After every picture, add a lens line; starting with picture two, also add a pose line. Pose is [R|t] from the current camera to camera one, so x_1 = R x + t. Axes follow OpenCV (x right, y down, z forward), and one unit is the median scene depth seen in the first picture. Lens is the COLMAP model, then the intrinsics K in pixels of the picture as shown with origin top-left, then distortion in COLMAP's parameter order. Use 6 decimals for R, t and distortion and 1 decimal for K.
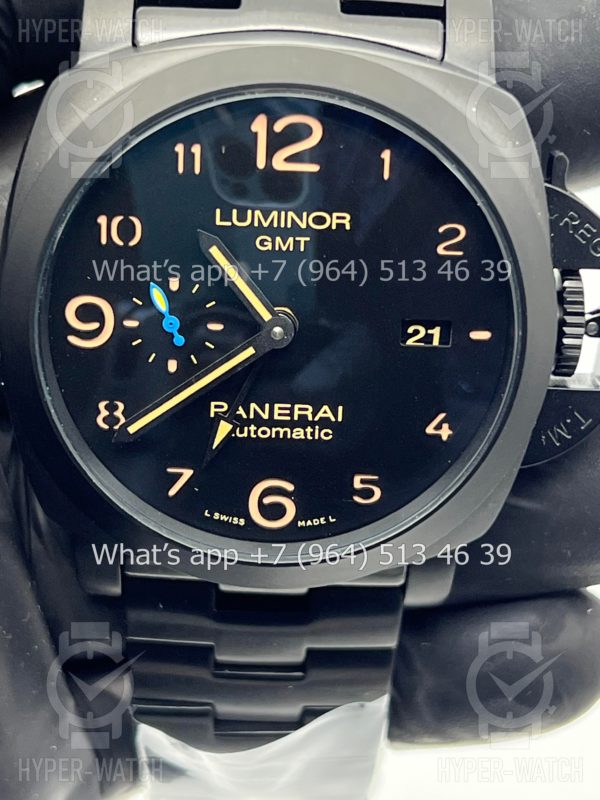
lens RADIAL K [[1893.4, 0, 302.6], [0, 1893.4, 396.9], [0, 0, 1]] dist [0.234176, 0.000000]
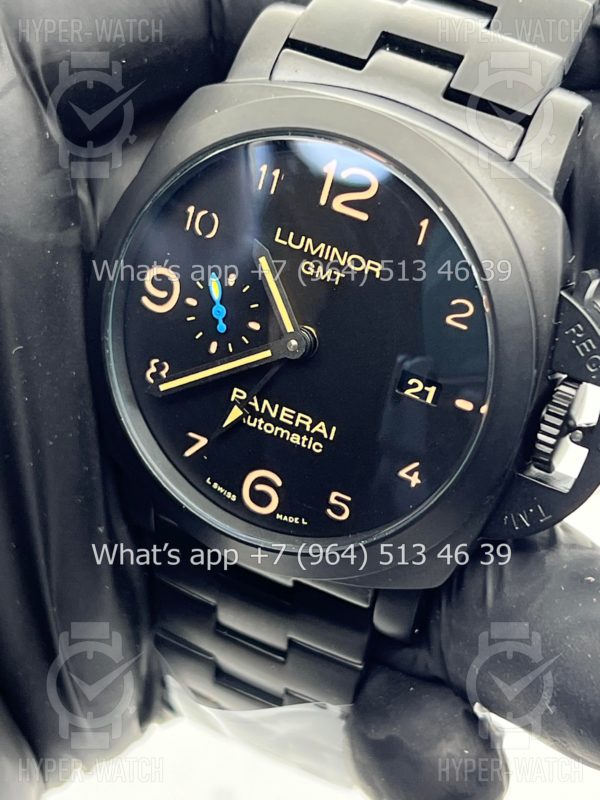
lens RADIAL K [[1893.4, 0, 296.4], [0, 1893.4, 401.8], [0, 0, 1]] dist [0.234176, 0.000000]
pose [[0.884391, 0.310354, -0.348616, 0.390814], [-0.326667, 0.945055, 0.012624, -0.016240], [0.333380, 0.102717, 0.937180, -0.069671]]
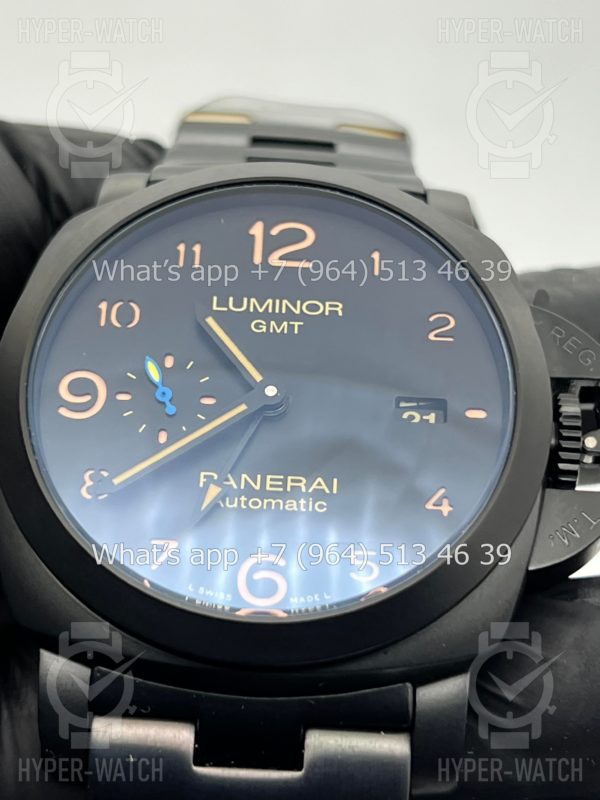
lens RADIAL K [[1893.4, 0, 310.0], [0, 1893.4, 408.2], [0, 0, 1]] dist [0.234176, 0.000000]
pose [[0.999998, 0.000973, -0.001478, 0.008658], [-0.001707, 0.751126, -0.660157, 0.615008], [0.000468, 0.660158, 0.751127, 0.254575]]
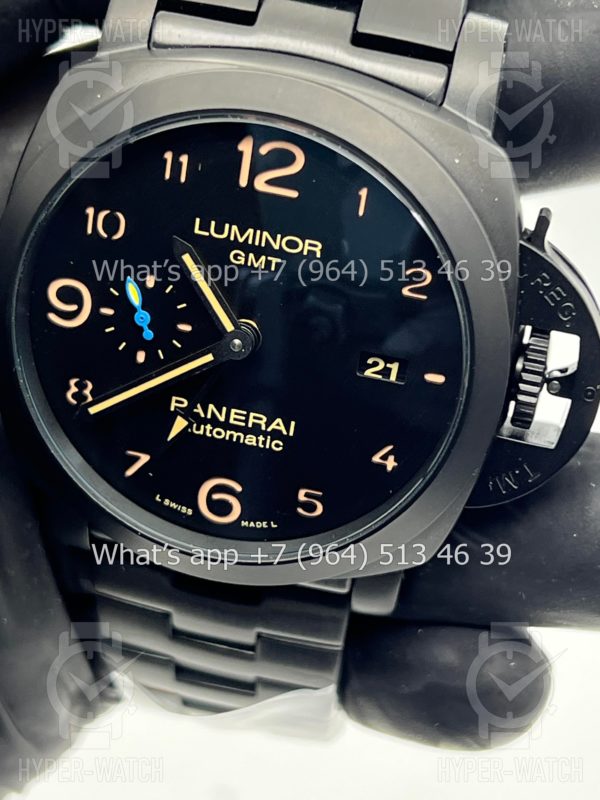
lens RADIAL K [[1893.4, 0, 300.2], [0, 1893.4, 395.1], [0, 0, 1]] dist [0.234176, 0.000000]
pose [[0.972464, 0.171789, -0.157486, 0.184804], [-0.158999, 0.983113, 0.090593, -0.104108], [0.170389, -0.063058, 0.983357, -0.016370]]
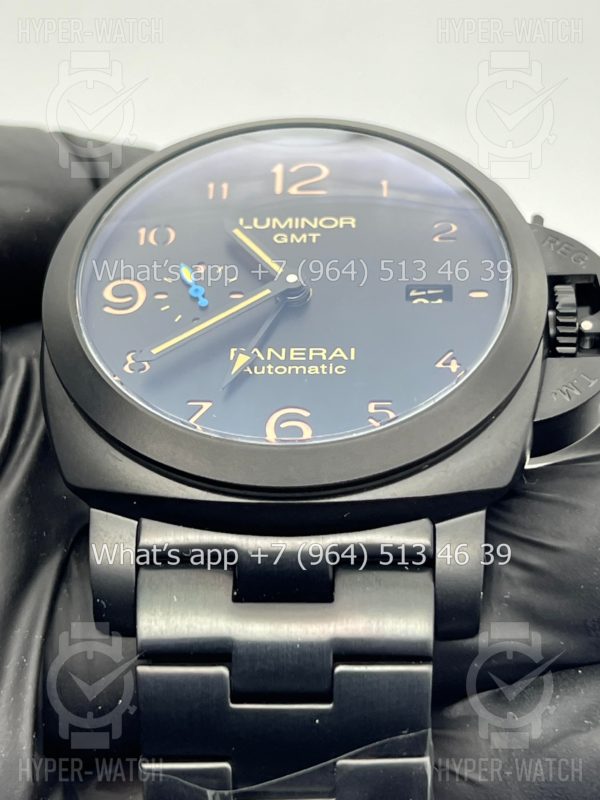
lens RADIAL K [[1893.4, 0, 315.8], [0, 1893.4, 403.1], [0, 0, 1]] dist [0.234176, 0.000000]
pose [[0.998045, -0.050742, -0.036485, 0.036719], [-0.000336, 0.579419, -0.815029, 0.890730], [0.062497, 0.813448, 0.578270, 0.411040]]
